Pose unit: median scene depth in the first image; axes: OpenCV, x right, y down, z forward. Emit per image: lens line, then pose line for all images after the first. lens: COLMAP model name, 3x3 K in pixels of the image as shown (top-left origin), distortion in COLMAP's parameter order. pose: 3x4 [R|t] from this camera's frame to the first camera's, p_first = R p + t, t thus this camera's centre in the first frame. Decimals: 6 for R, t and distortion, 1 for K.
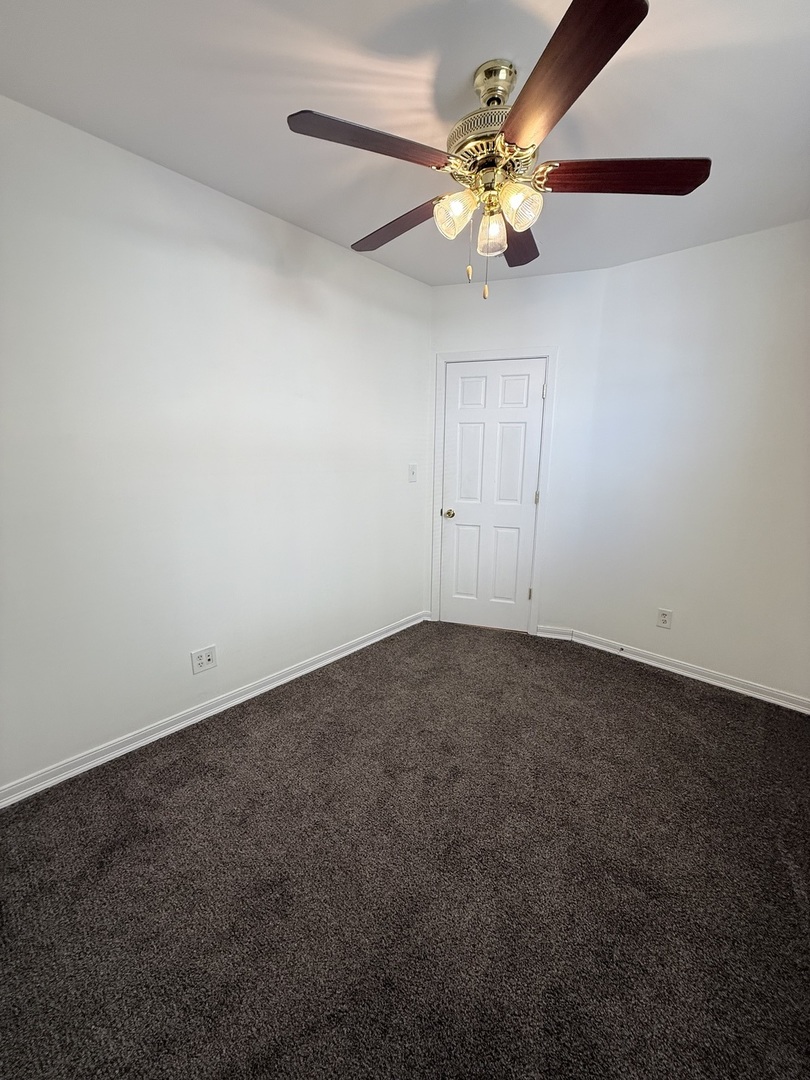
lens RADIAL K [[427.5, 0, 403.5], [0, 427.5, 537.9], [0, 0, 1]] dist [-0.000129, -0.000212]
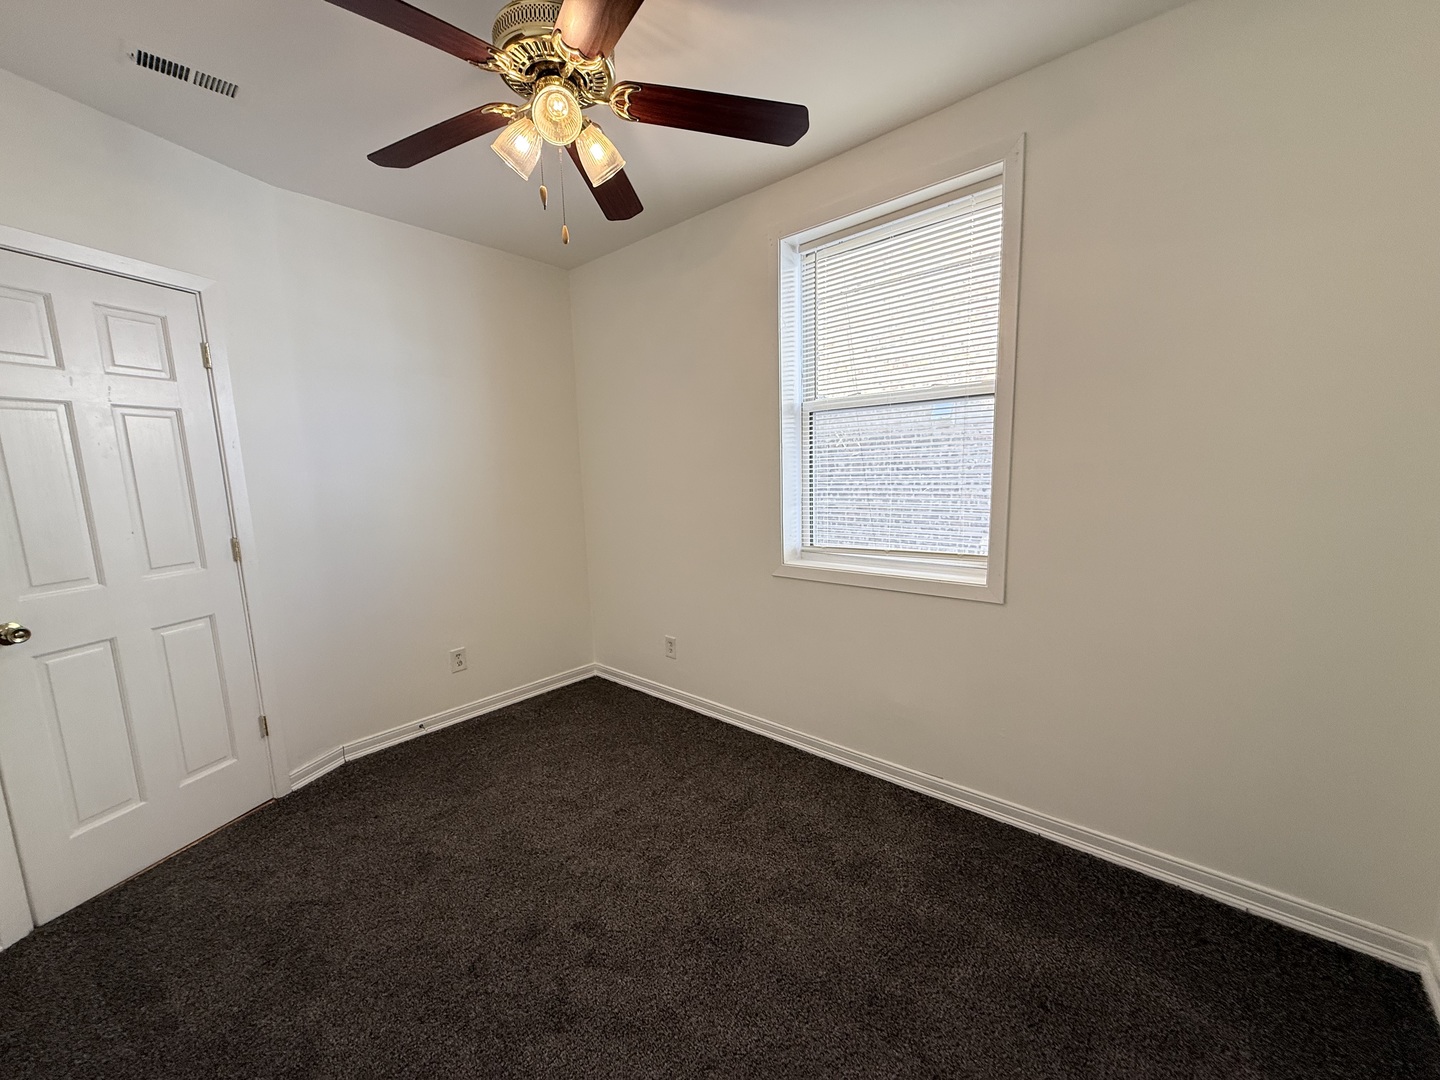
lens RADIAL K [[570.1, 0, 718.0], [0, 570.1, 537.6], [0, 0, 1]] dist [-0.000129, -0.000212]
pose [[-0.011931, -0.138028, 0.990356, -0.622298], [0.238328, 0.961491, 0.136876, -0.095531], [-0.971112, 0.237662, 0.021424, 0.590396]]
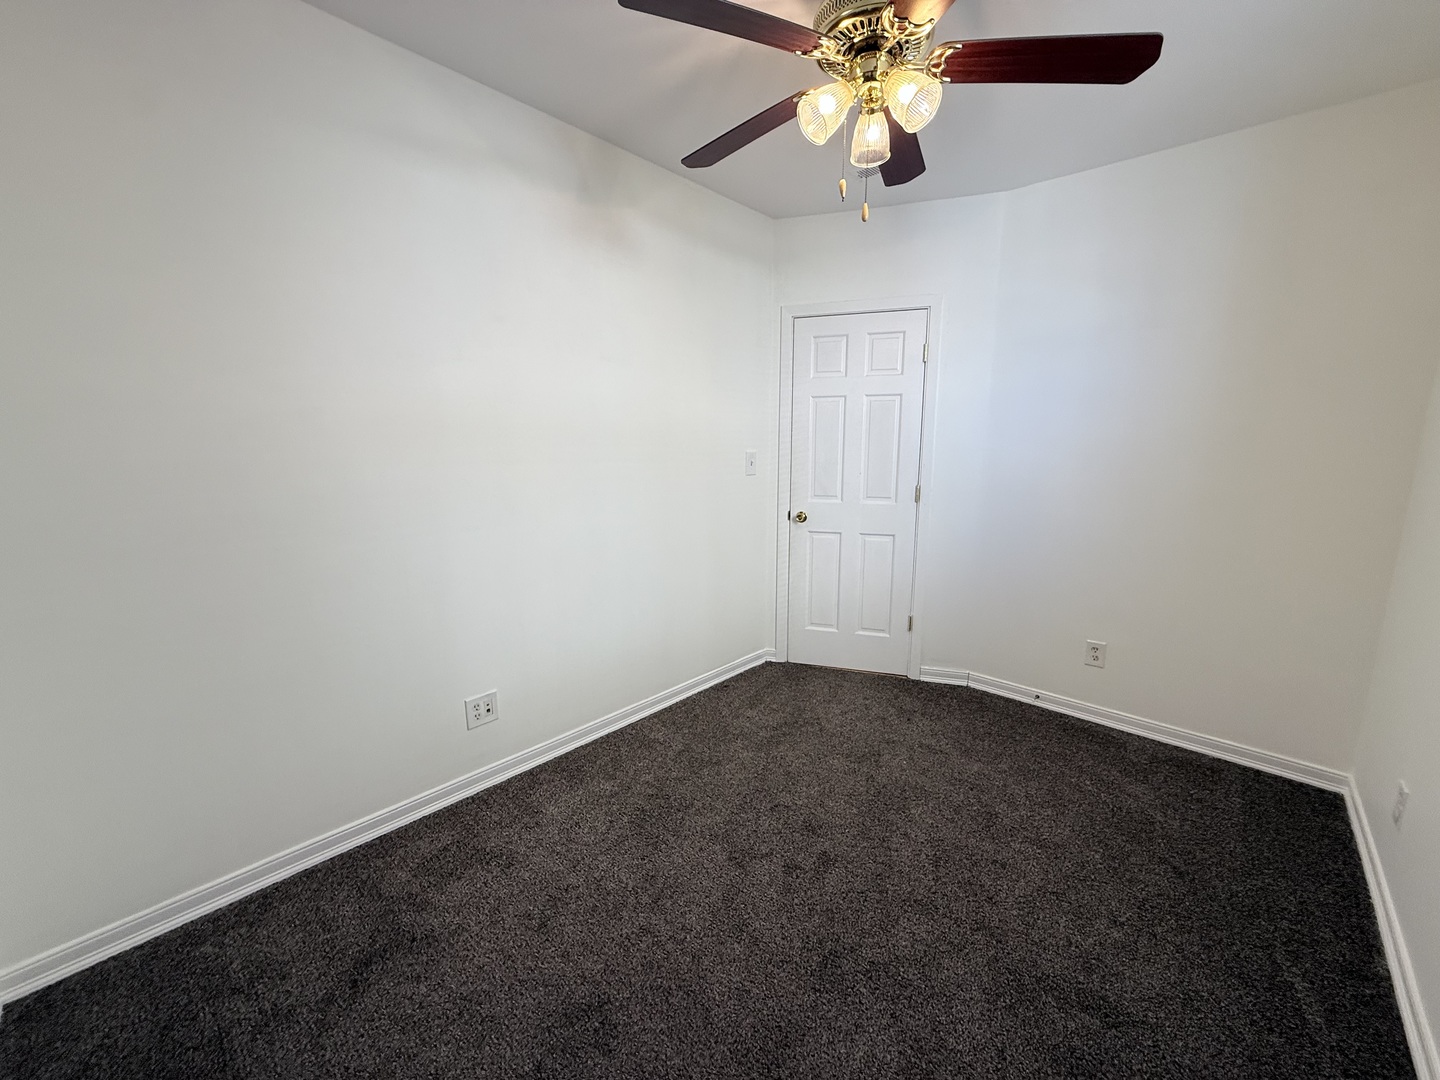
lens RADIAL K [[570.1, 0, 716.8], [0, 570.1, 543.4], [0, 0, 1]] dist [-0.000129, -0.000212]
pose [[0.999918, -0.008860, -0.009220, -0.047866], [0.008582, 0.999520, -0.029754, 0.029017], [0.009479, 0.029672, 0.999515, 0.000490]]
